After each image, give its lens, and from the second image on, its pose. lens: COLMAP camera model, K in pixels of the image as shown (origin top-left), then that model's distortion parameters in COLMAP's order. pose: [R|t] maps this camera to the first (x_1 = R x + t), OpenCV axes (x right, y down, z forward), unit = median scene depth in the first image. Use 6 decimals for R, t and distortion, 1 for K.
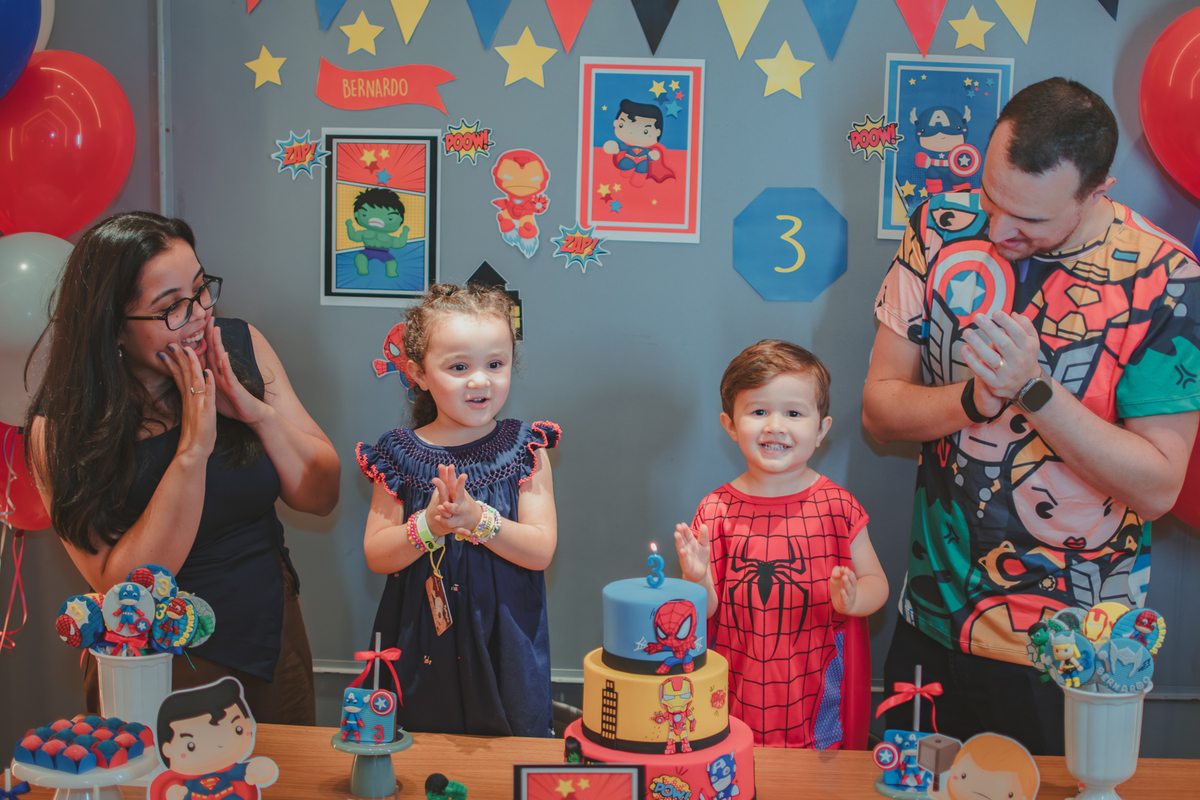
lens RADIAL K [[1855.5, 0, 601.4], [0, 1855.5, 406.0], [0, 0, 1]] dist [-0.169211, 0.000000]
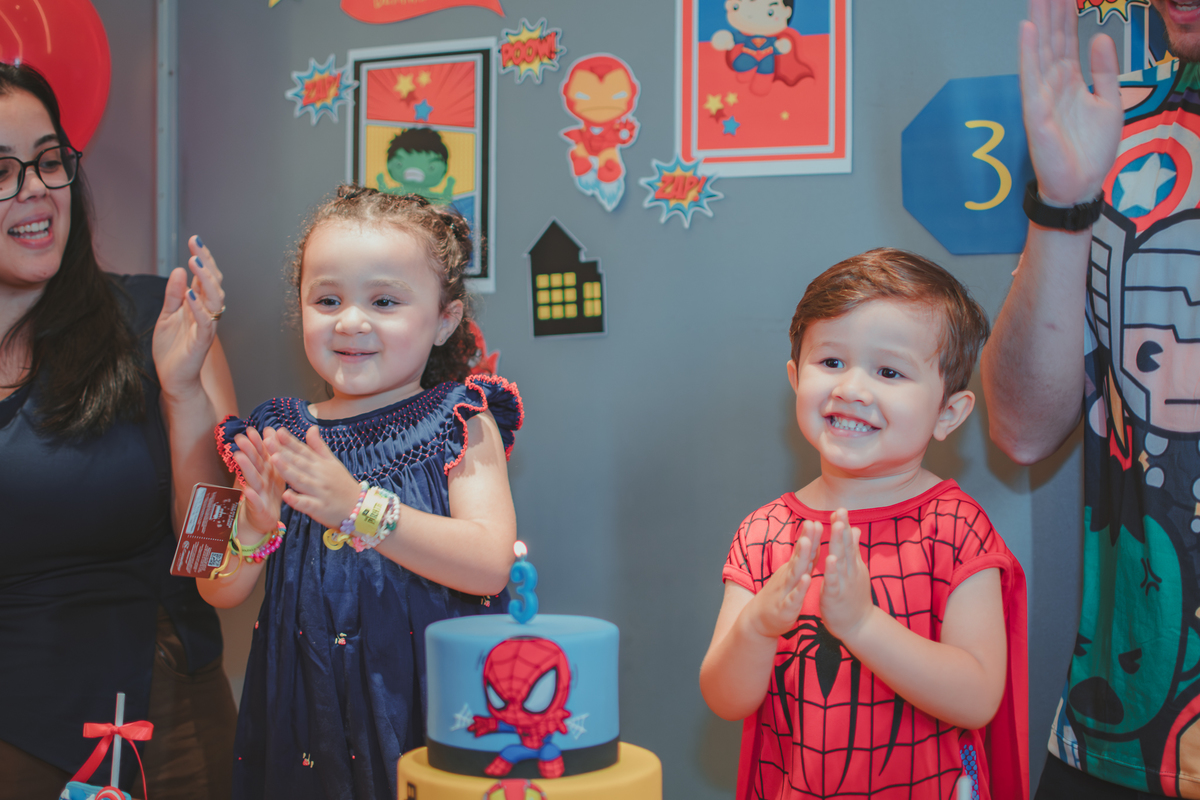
lens RADIAL K [[1855.5, 0, 603.2], [0, 1855.5, 395.1], [0, 0, 1]] dist [-0.169211, 0.000000]
pose [[0.951281, -0.013633, -0.308025, 0.193221], [-0.029152, 0.990570, -0.133872, 0.090938], [0.306945, 0.136329, 0.941912, 0.423845]]
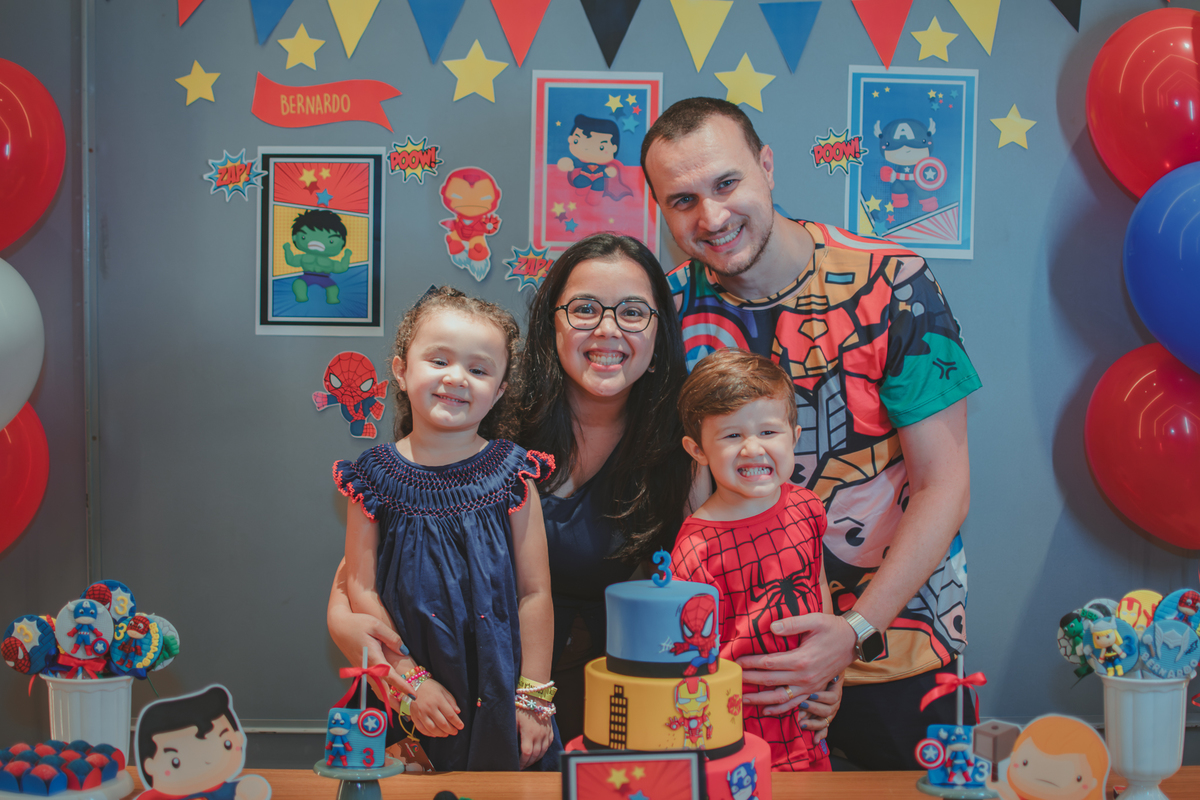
lens RADIAL K [[1855.5, 0, 606.7], [0, 1855.5, 399.8], [0, 0, 1]] dist [-0.169211, 0.000000]
pose [[0.994410, -0.012342, 0.104863, -0.086391], [0.021377, 0.996111, -0.085479, 0.073333], [-0.103400, 0.087243, 0.990806, 0.066133]]
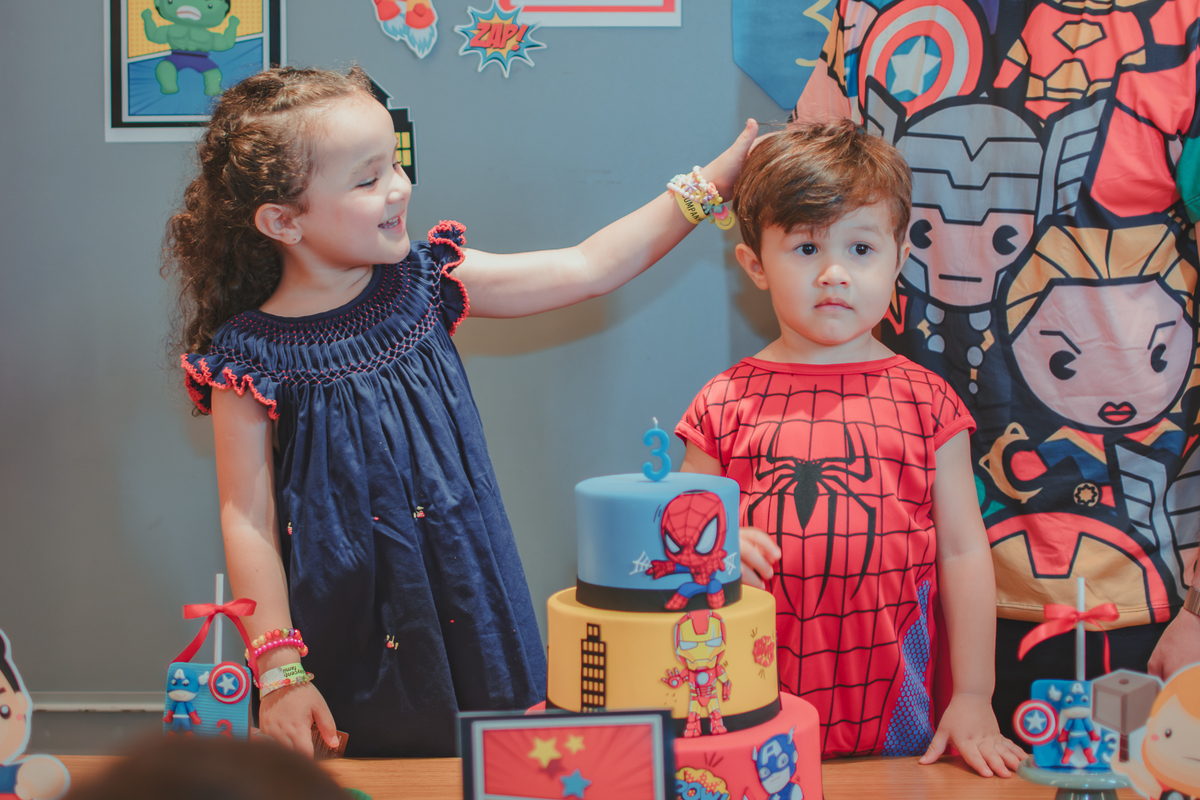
lens RADIAL K [[2599.7, 0, 596.9], [0, 2599.7, 398.3], [0, 0, 1]] dist [-0.186363, 0.000000]
pose [[0.998333, -0.029157, 0.049803, -0.030773], [0.031124, 0.998747, -0.039183, 0.091158], [-0.048598, 0.040668, 0.997990, 0.097246]]
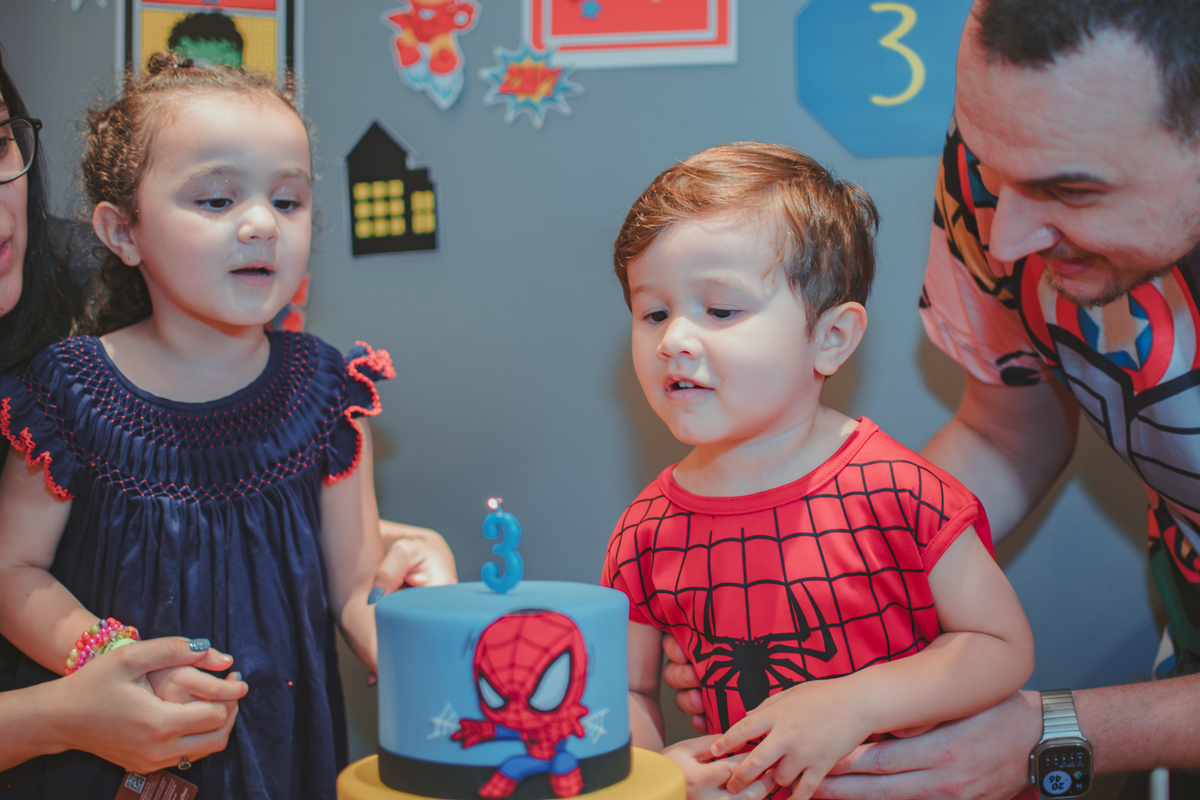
lens RADIAL K [[1855.5, 0, 604.2], [0, 1855.5, 368.4], [0, 0, 1]] dist [-0.169211, 0.000000]
pose [[0.993032, -0.025000, -0.115164, 0.088225], [0.009397, 0.990925, -0.134084, 0.091130], [0.117472, 0.132068, 0.984255, 0.516124]]
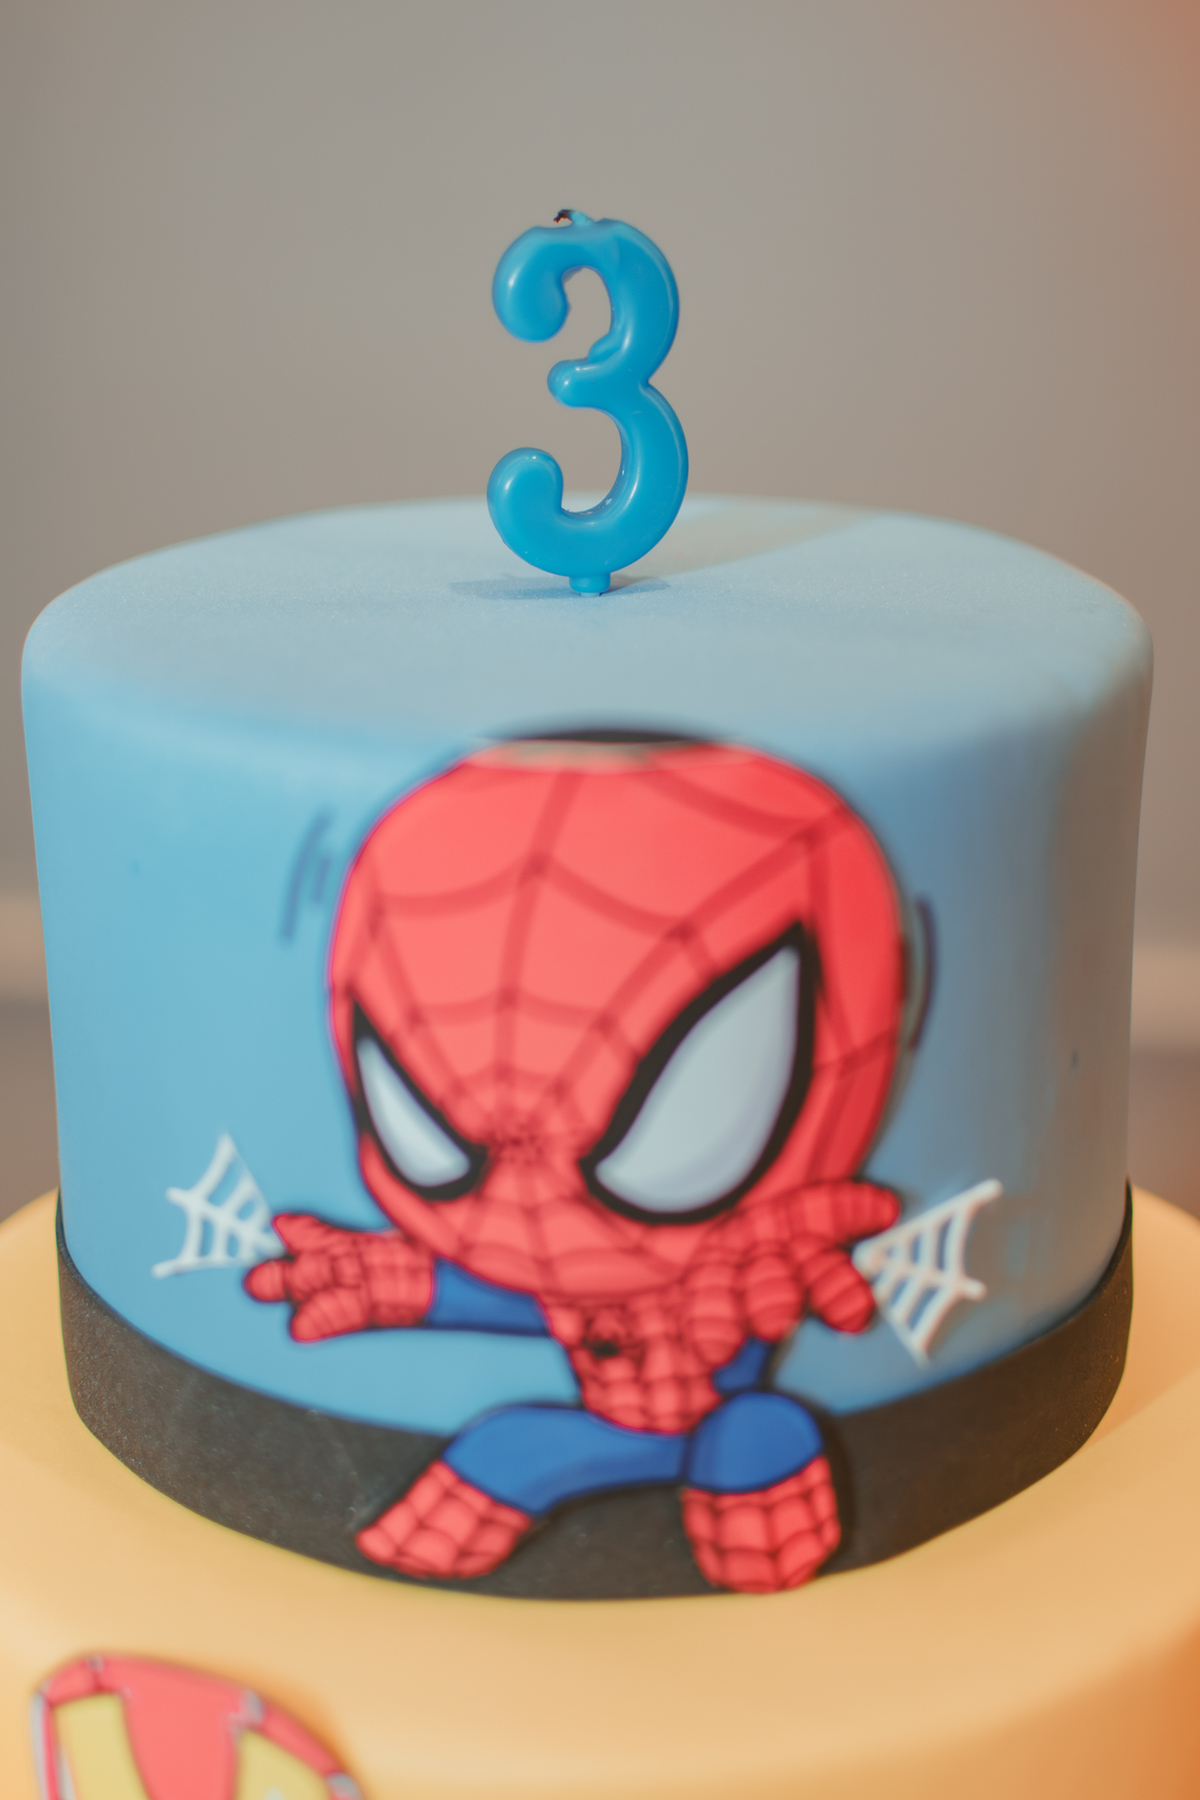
lens RADIAL K [[2783.3, 0, 599.6], [0, 2783.3, 898.1], [0, 0, 1]] dist [-0.169211, 0.000000]
pose [[0.937567, 0.095199, -0.334522, 0.068584], [-0.032459, 0.981563, 0.188362, 0.076425], [0.346286, -0.165743, 0.923371, 0.759646]]
